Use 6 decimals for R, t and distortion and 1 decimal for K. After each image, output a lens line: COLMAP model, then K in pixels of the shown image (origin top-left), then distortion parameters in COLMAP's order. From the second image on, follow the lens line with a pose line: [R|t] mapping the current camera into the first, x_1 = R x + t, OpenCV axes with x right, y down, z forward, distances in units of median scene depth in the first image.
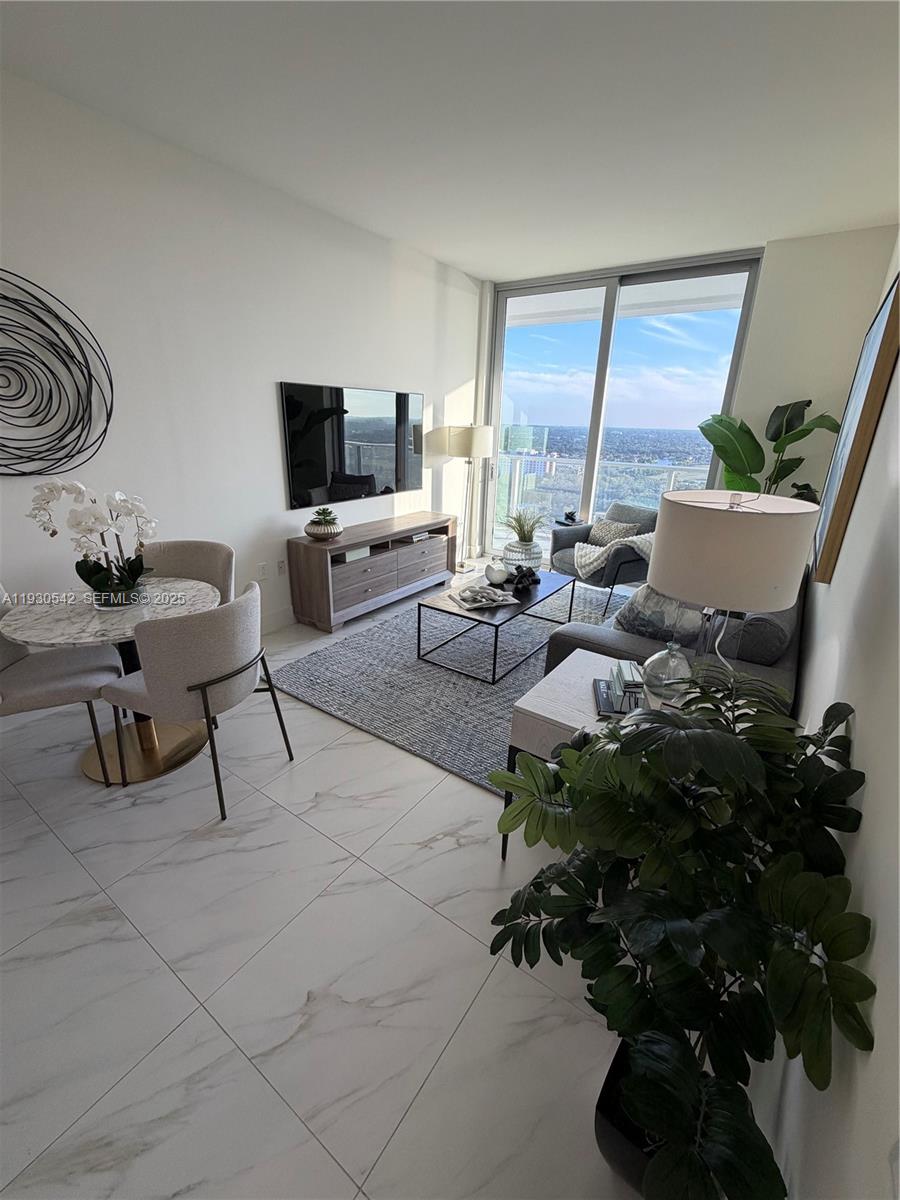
lens RADIAL K [[496.7, 0, 449.5], [0, 496.7, 599.3], [0, 0, 1]] dist [0.001301, 0.000177]
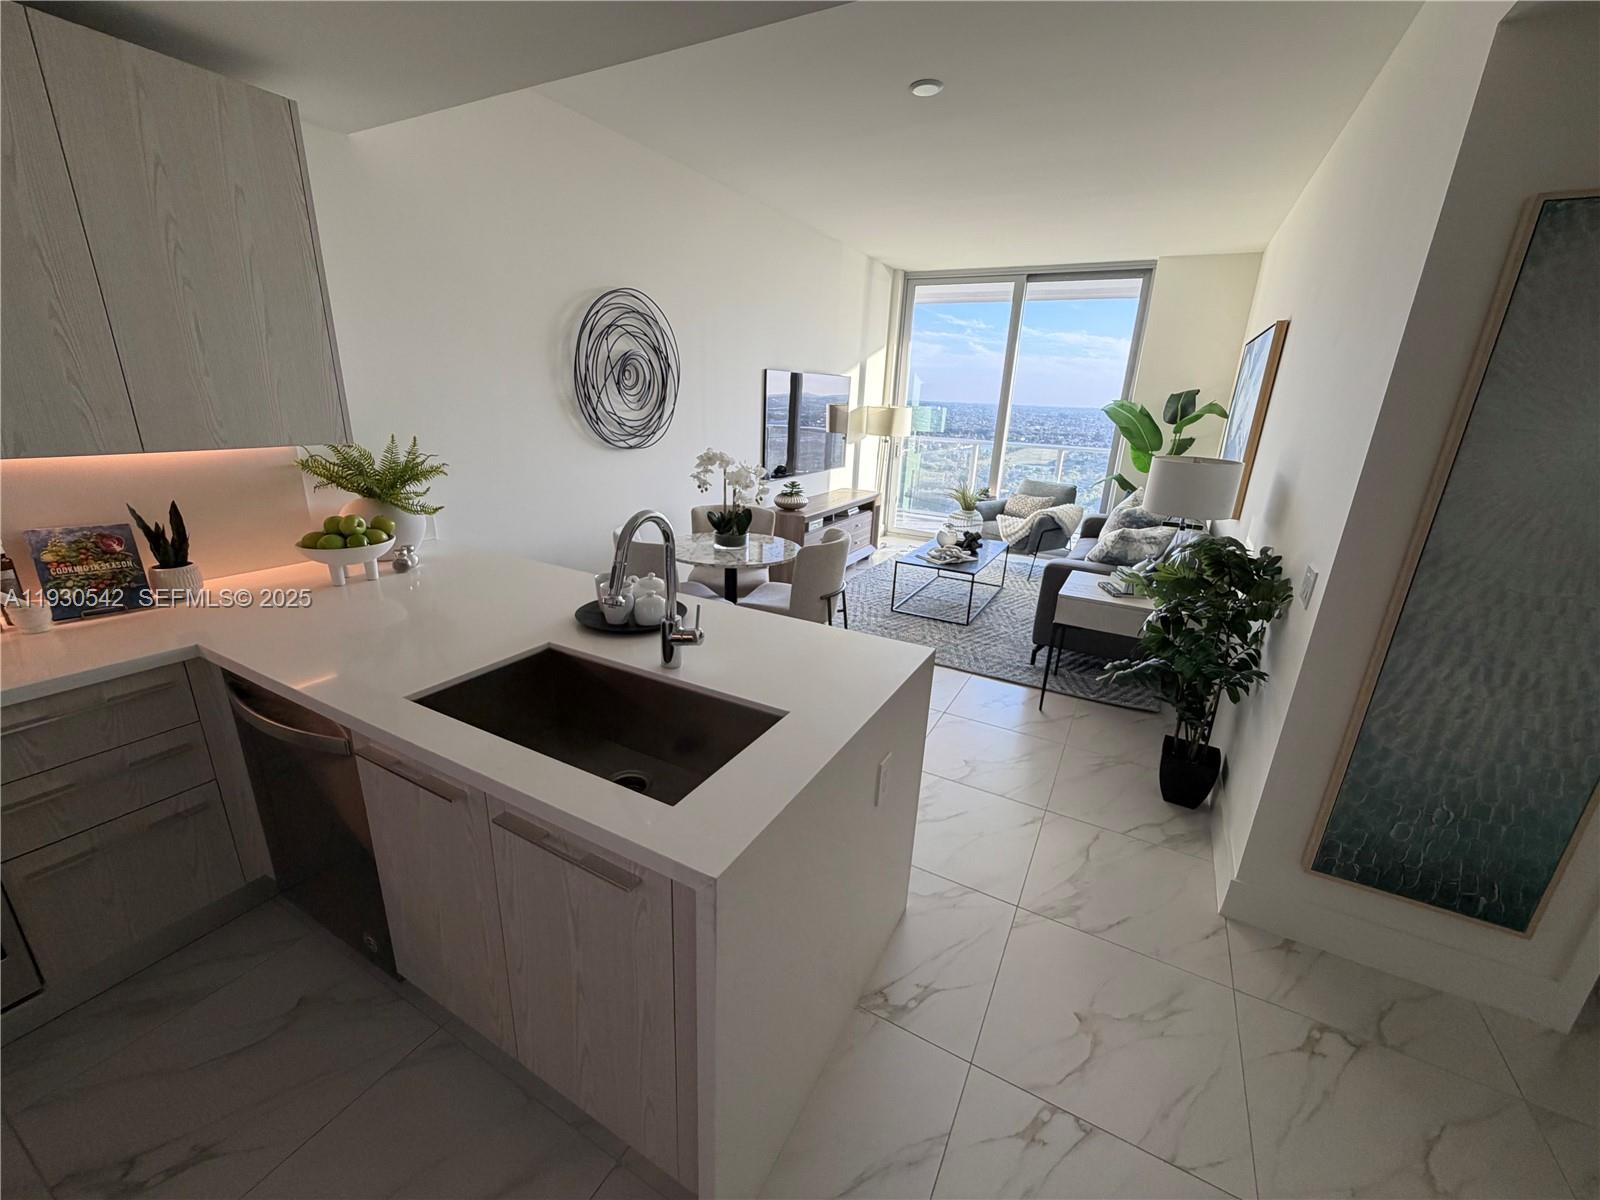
lens RADIAL K [[638.4, 0, 796.8], [0, 638.4, 600.9], [0, 0, 1]] dist [-0.001337, 0.000298]
pose [[0.994503, -0.021119, 0.102555, -0.359036], [0.024012, 0.999346, -0.027051, 0.109267], [-0.101917, 0.029365, 0.994359, -0.363387]]
